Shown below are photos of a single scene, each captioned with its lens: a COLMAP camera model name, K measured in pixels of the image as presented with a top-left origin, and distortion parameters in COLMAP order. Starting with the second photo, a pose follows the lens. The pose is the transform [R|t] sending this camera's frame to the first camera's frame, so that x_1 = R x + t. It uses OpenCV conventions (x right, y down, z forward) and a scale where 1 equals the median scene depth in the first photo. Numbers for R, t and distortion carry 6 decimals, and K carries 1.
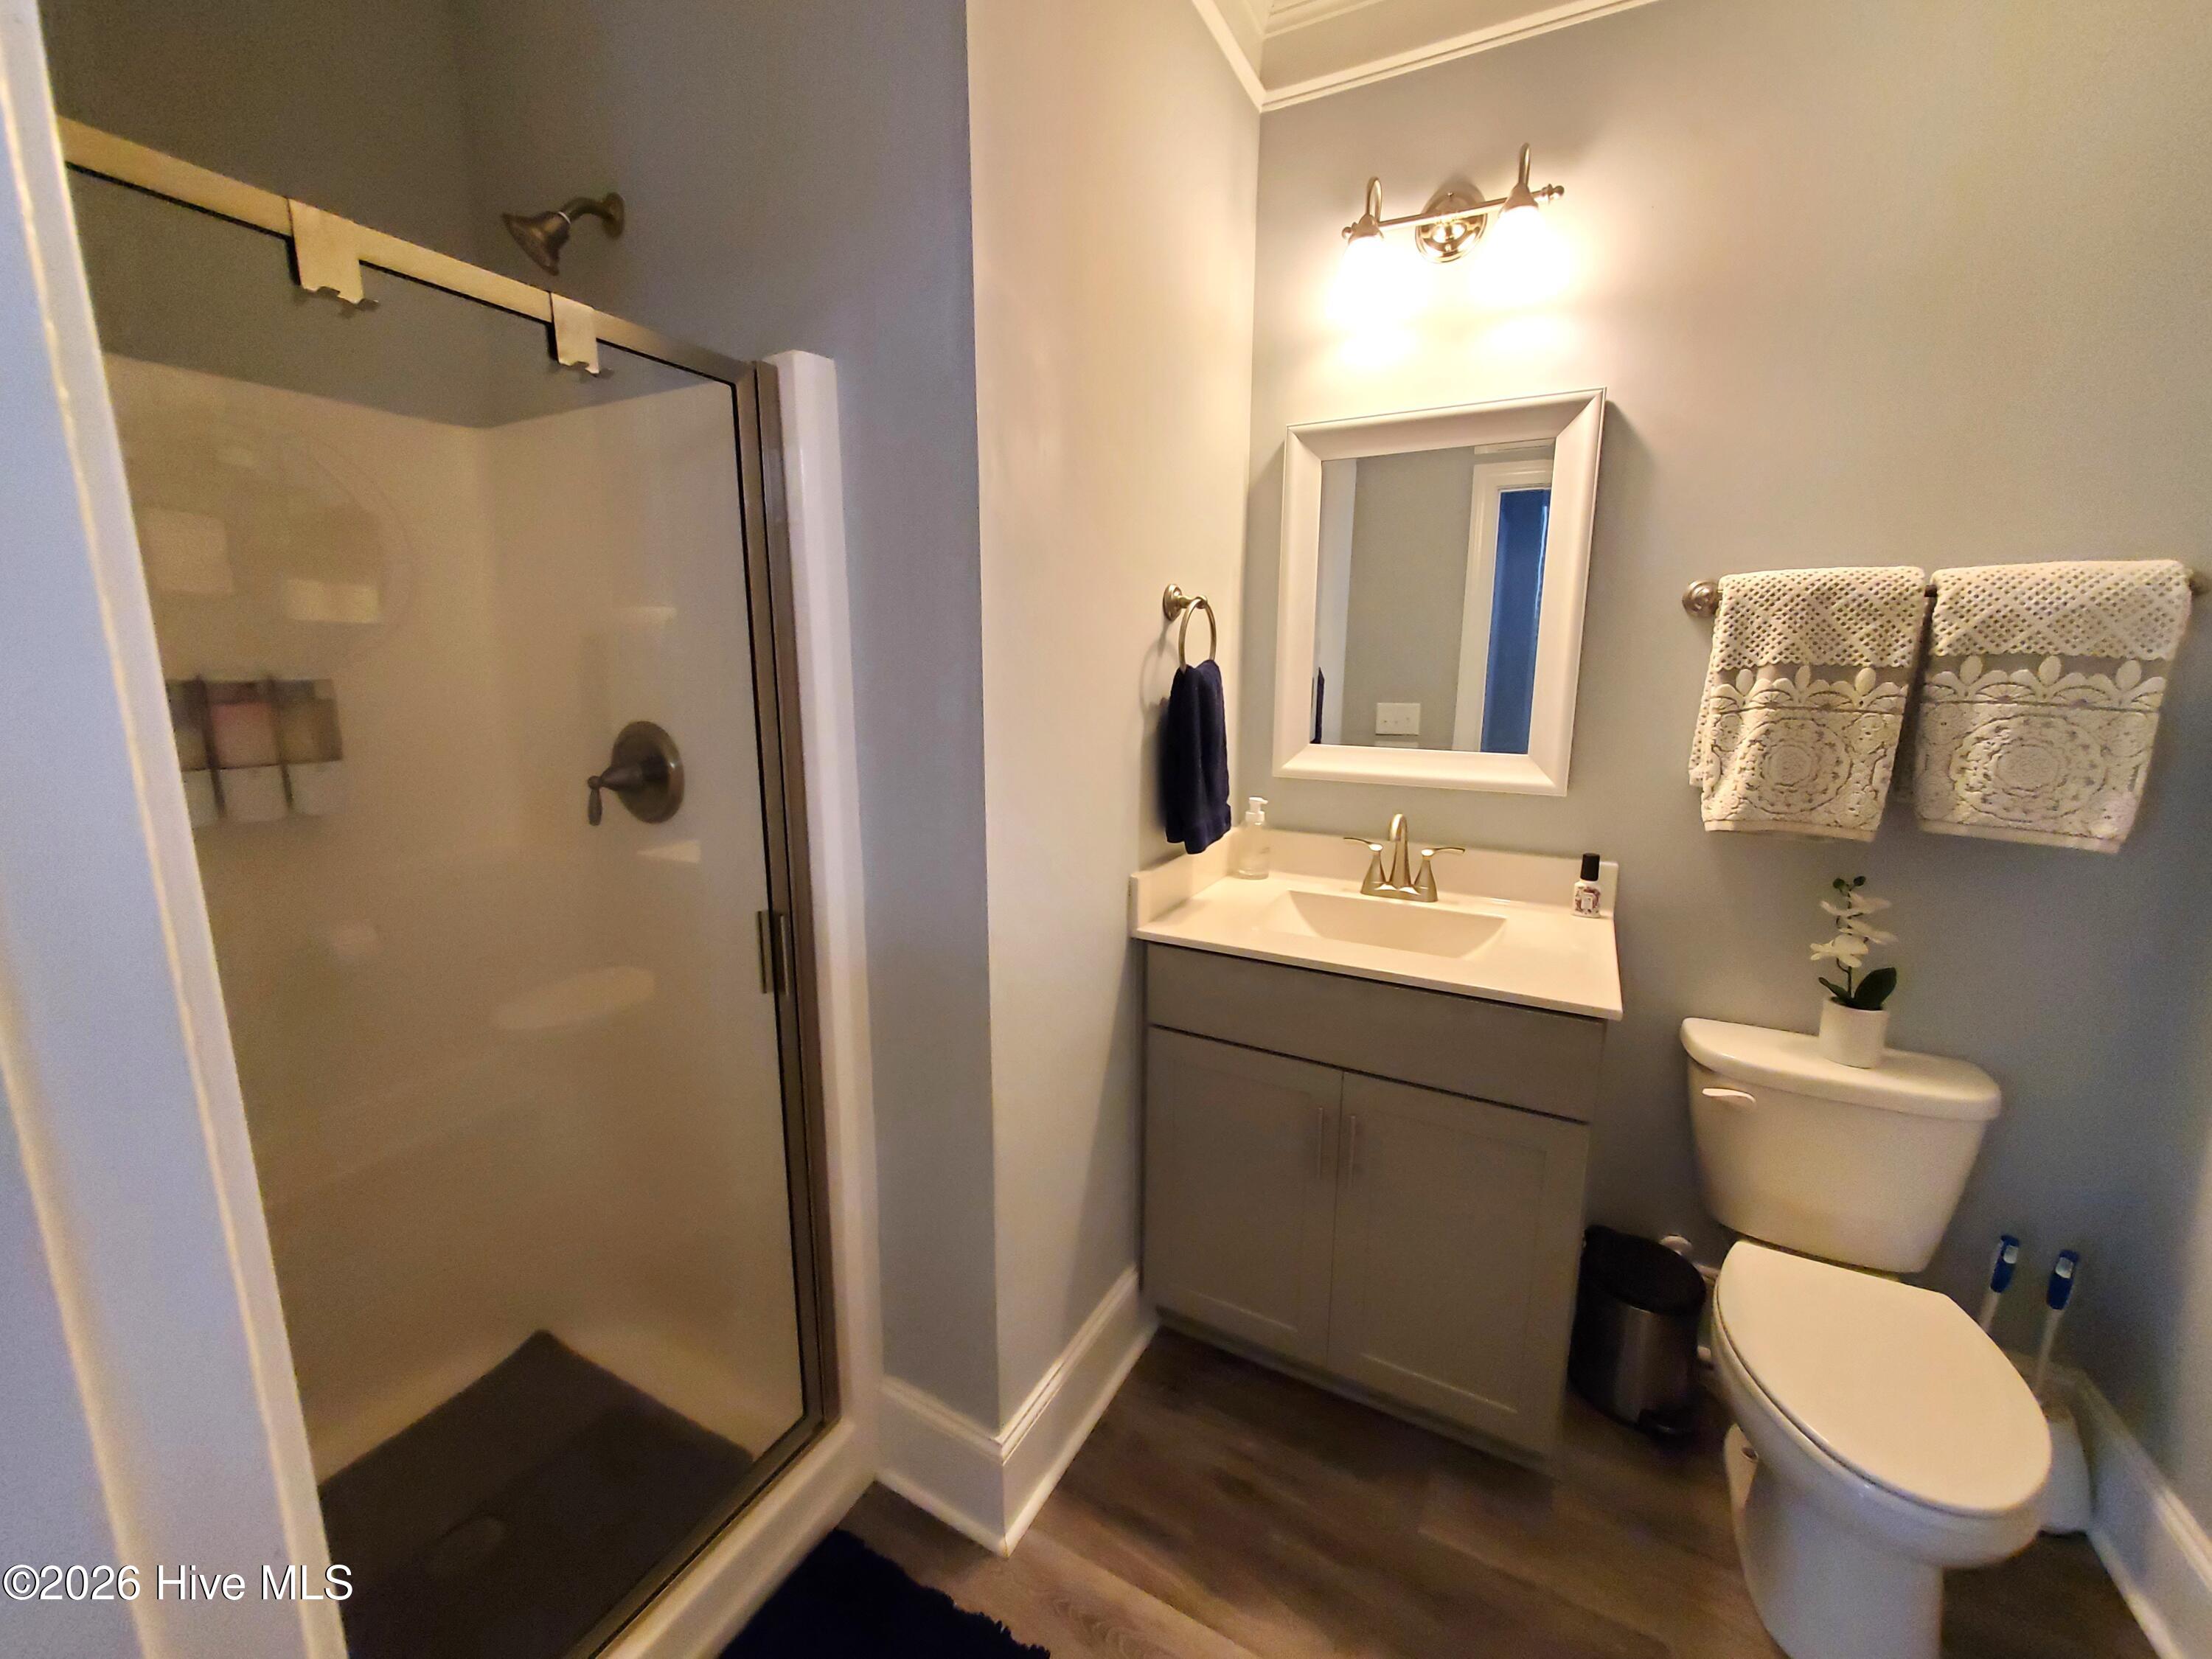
lens RADIAL K [[871.9, 0, 1115.6], [0, 871.9, 821.0], [0, 0, 1]] dist [0.009386, -0.003117]
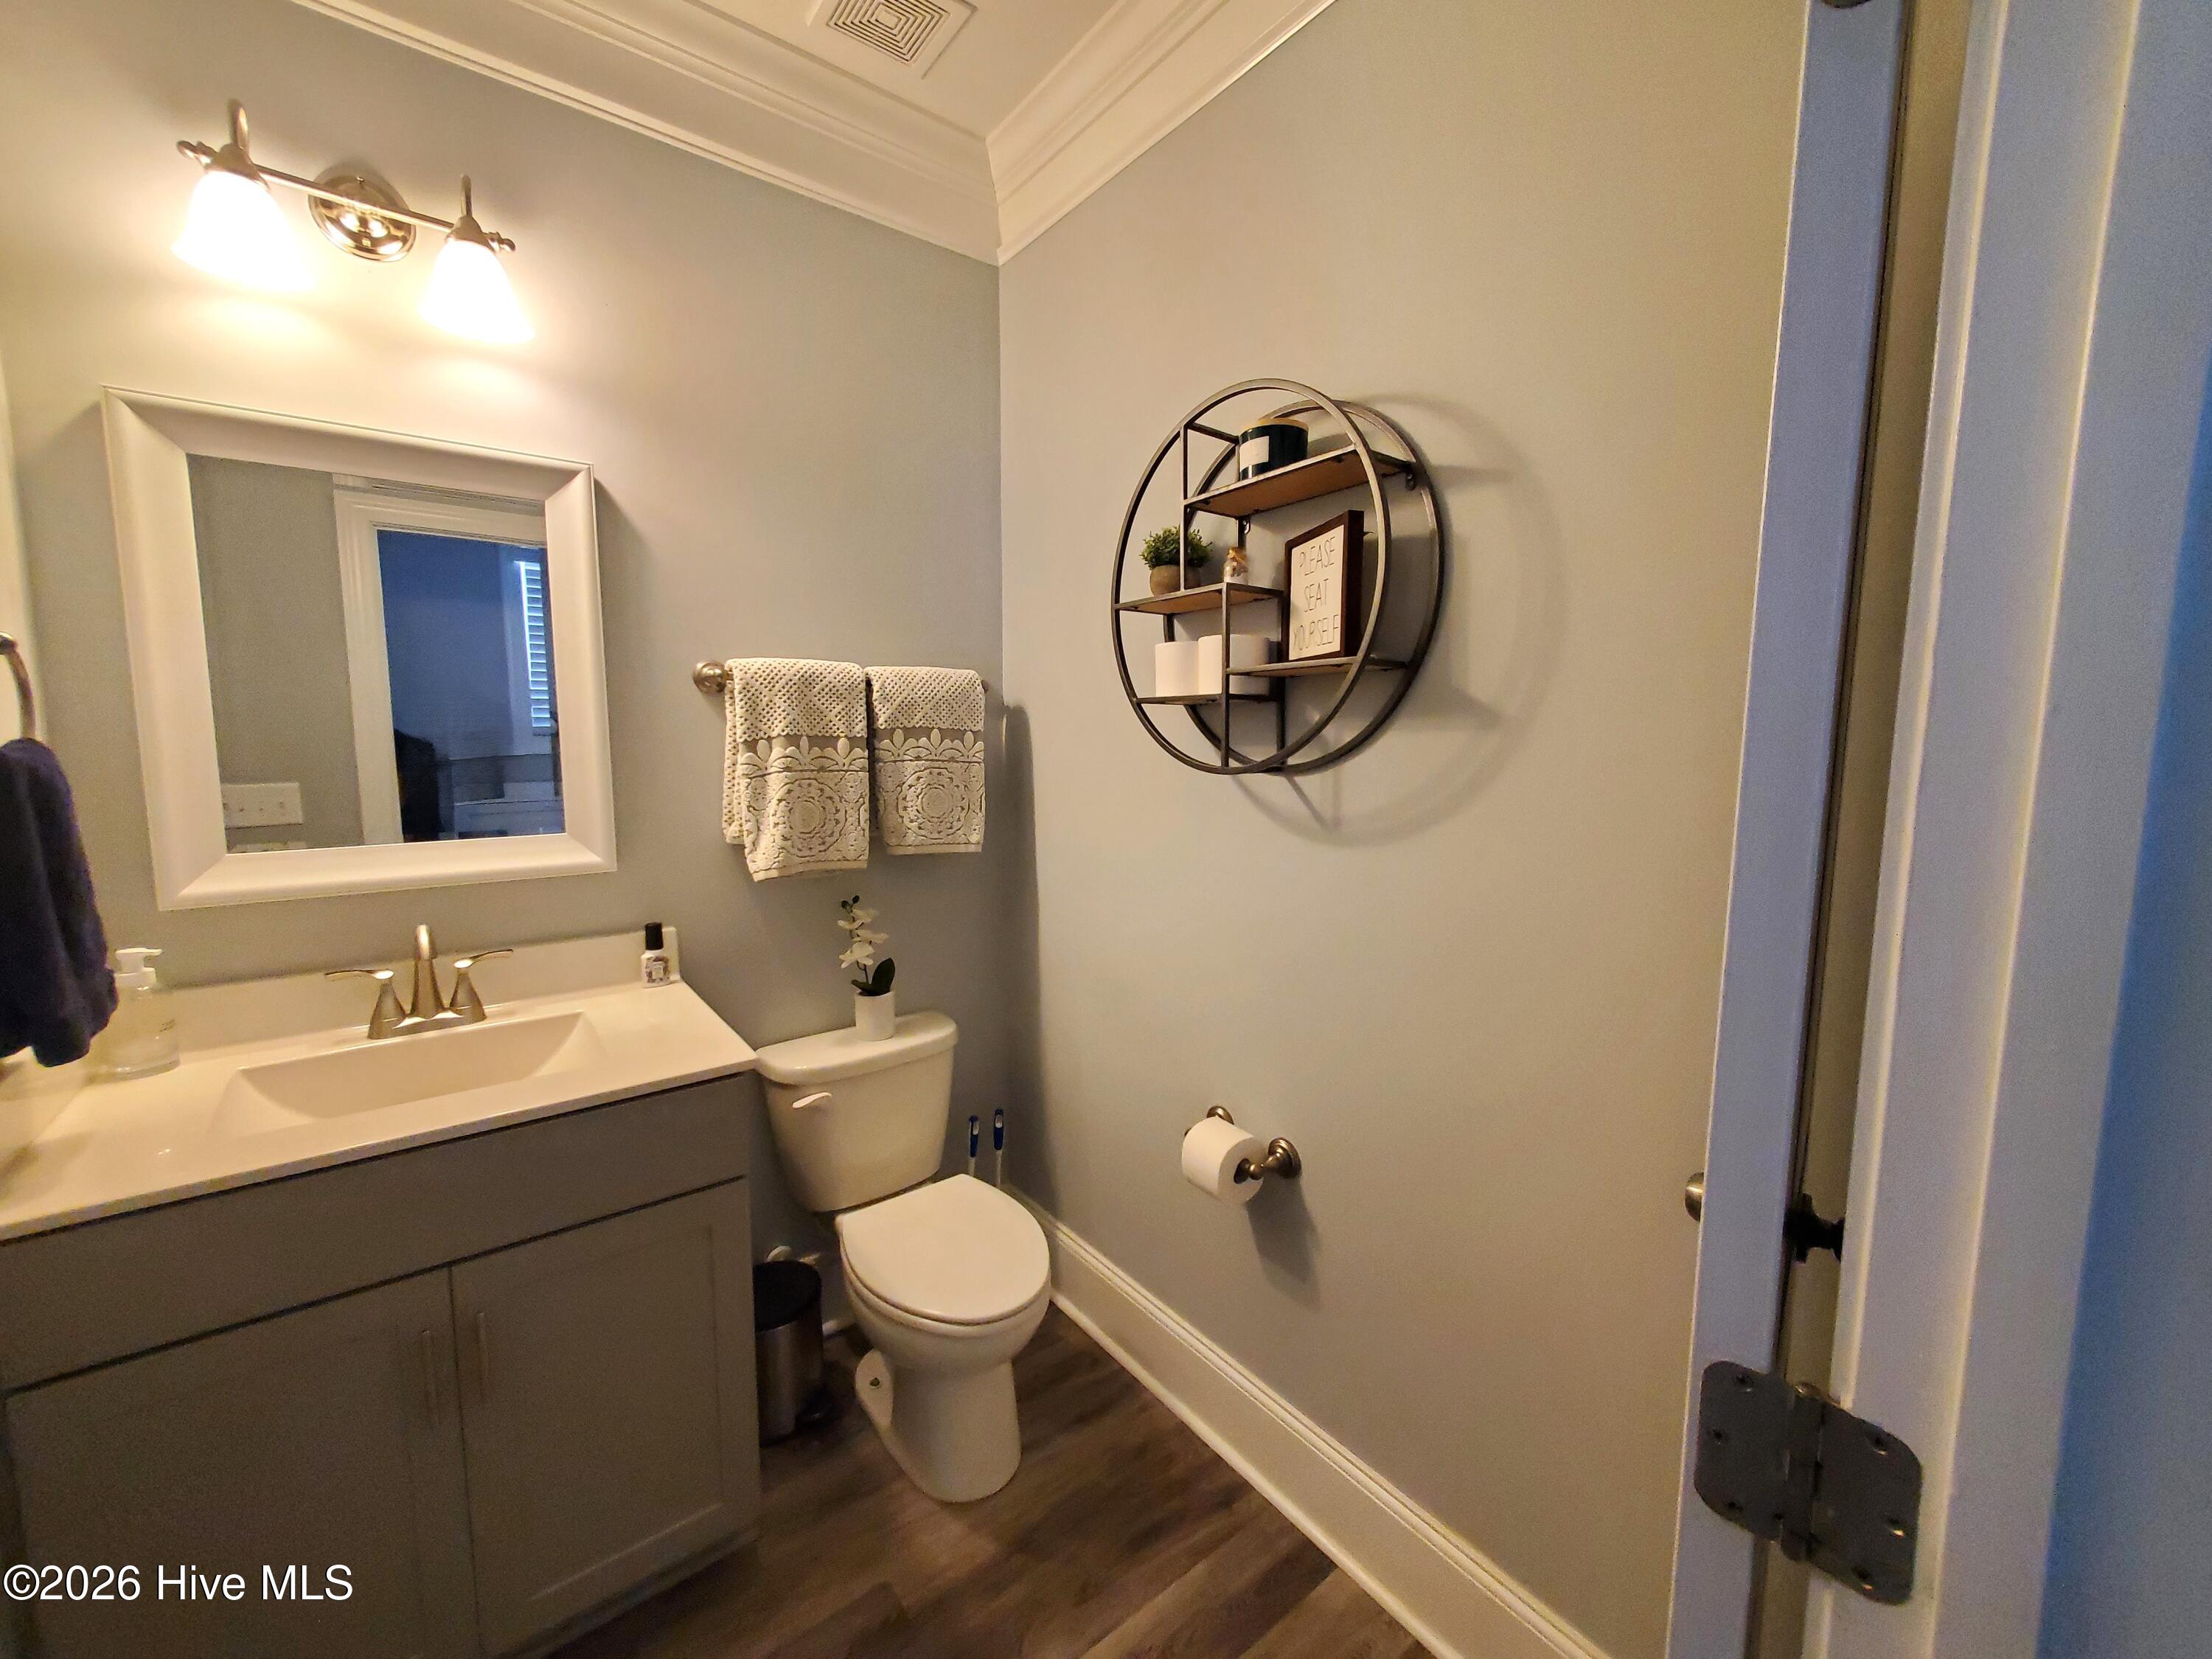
lens RADIAL K [[871.9, 0, 1112.7], [0, 871.9, 826.9], [0, 0, 1]] dist [0.009386, -0.003117]
pose [[0.406100, -0.106812, 0.907565, -0.157109], [0.169571, 0.984705, 0.040014, -0.024449], [-0.897958, 0.137647, 0.418001, 0.100474]]
